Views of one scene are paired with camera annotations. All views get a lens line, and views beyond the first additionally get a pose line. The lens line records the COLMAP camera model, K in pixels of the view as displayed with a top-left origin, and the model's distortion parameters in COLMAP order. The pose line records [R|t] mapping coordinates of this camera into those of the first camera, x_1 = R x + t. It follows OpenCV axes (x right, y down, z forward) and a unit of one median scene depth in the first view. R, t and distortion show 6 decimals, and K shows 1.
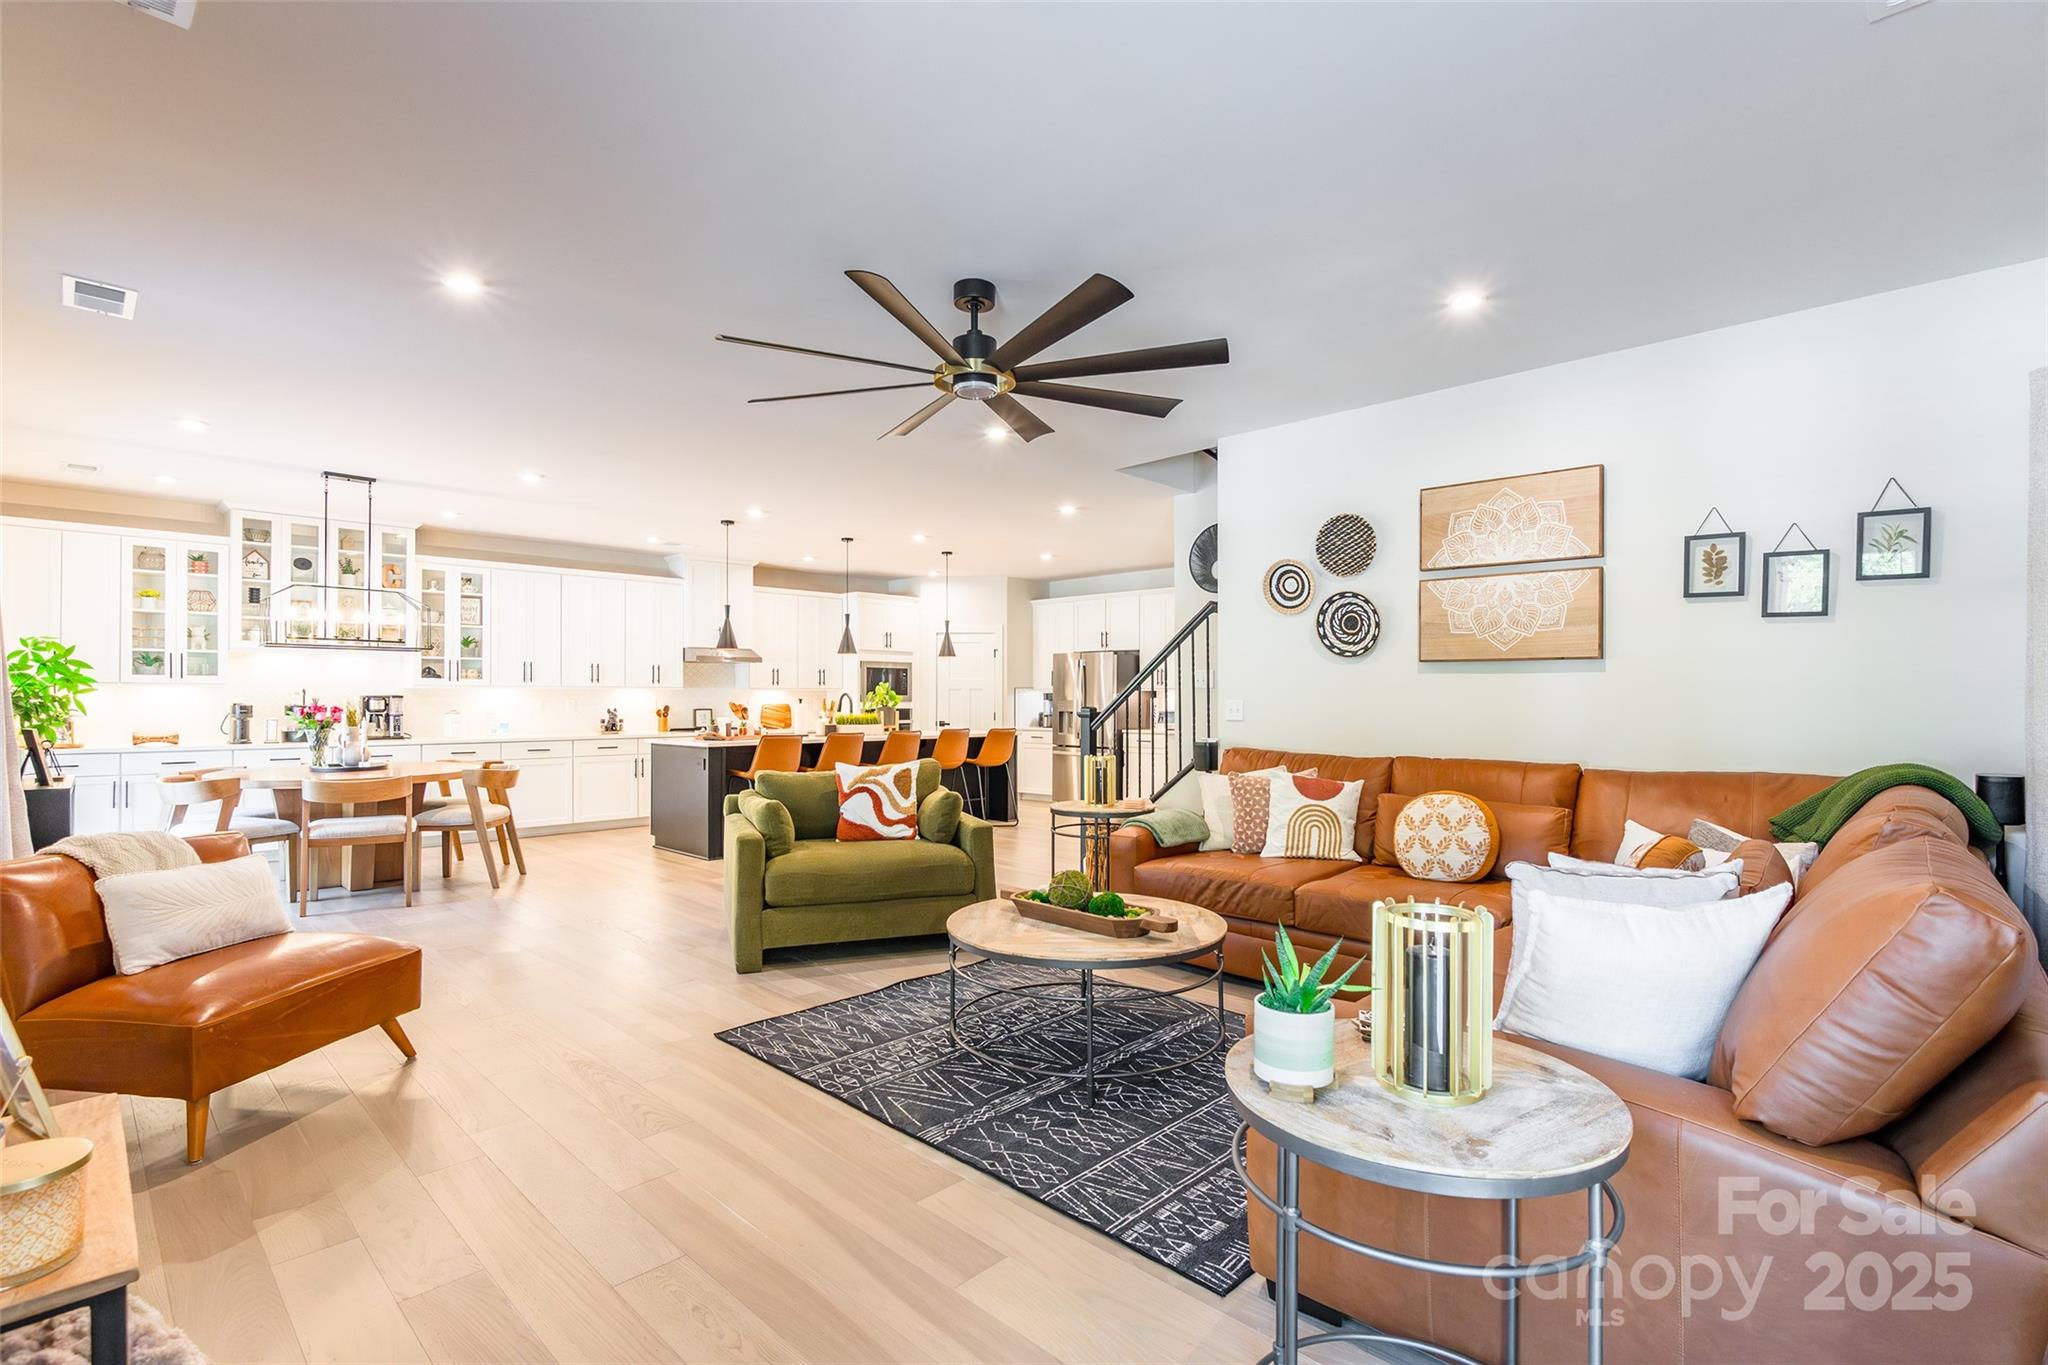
lens RADIAL K [[945.1, 0, 1013.0], [0, 945.1, 698.3], [0, 0, 1]] dist [-0.007997, -0.000629]
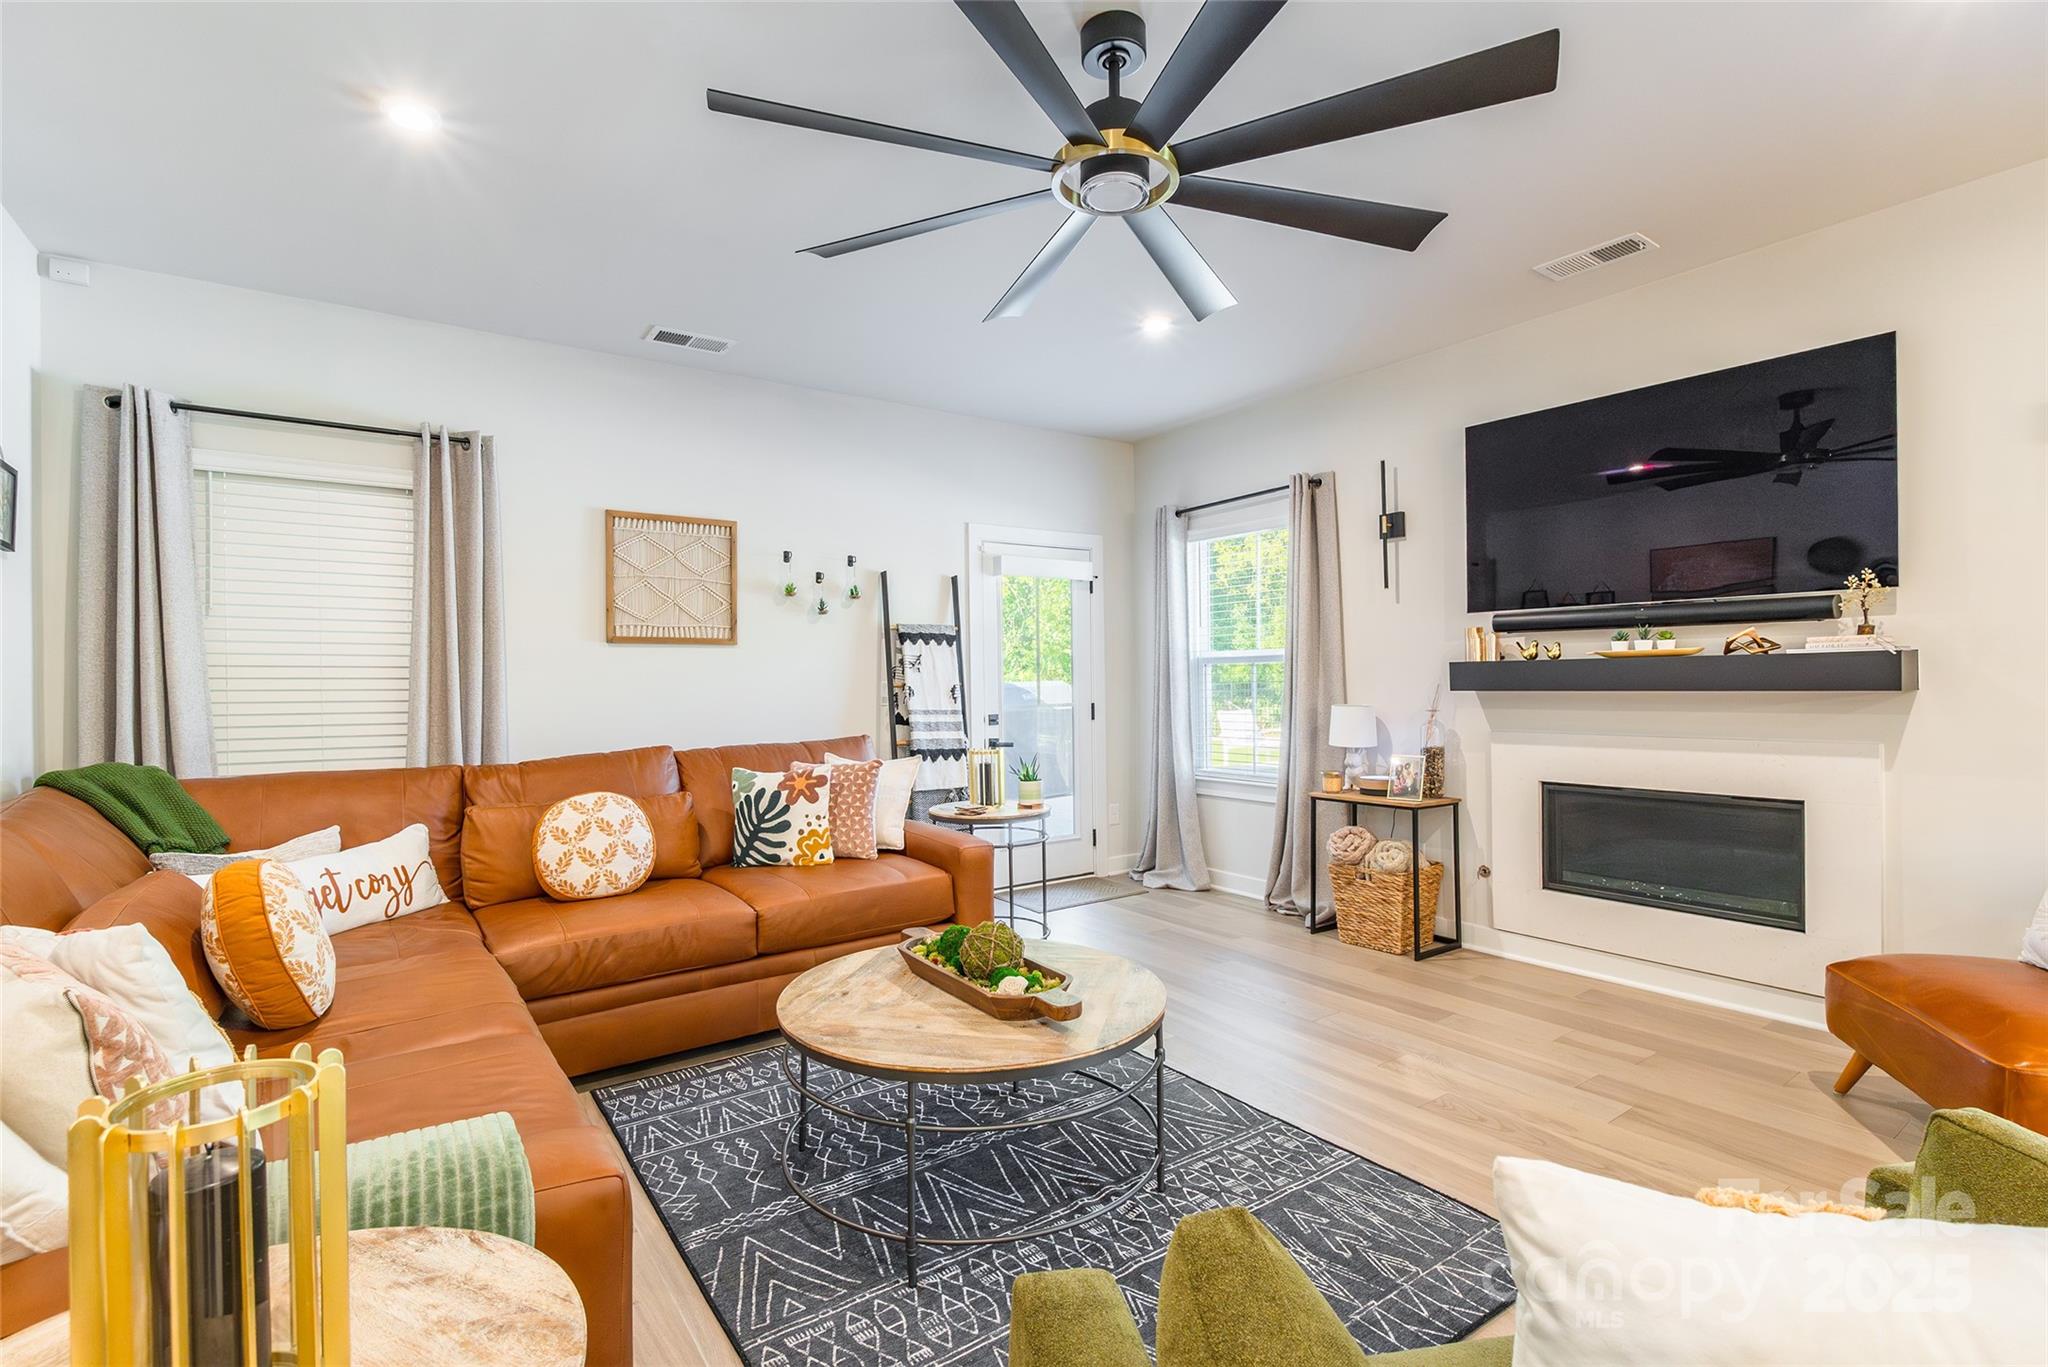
lens RADIAL K [[945.1, 0, 1027.1], [0, 945.1, 676.7], [0, 0, 1]] dist [-0.007997, -0.000629]
pose [[-0.986052, 0.010463, 0.166110, -0.086270], [0.009994, 0.999943, -0.003657, -0.002789], [-0.166139, -0.001946, -0.986101, 1.700816]]
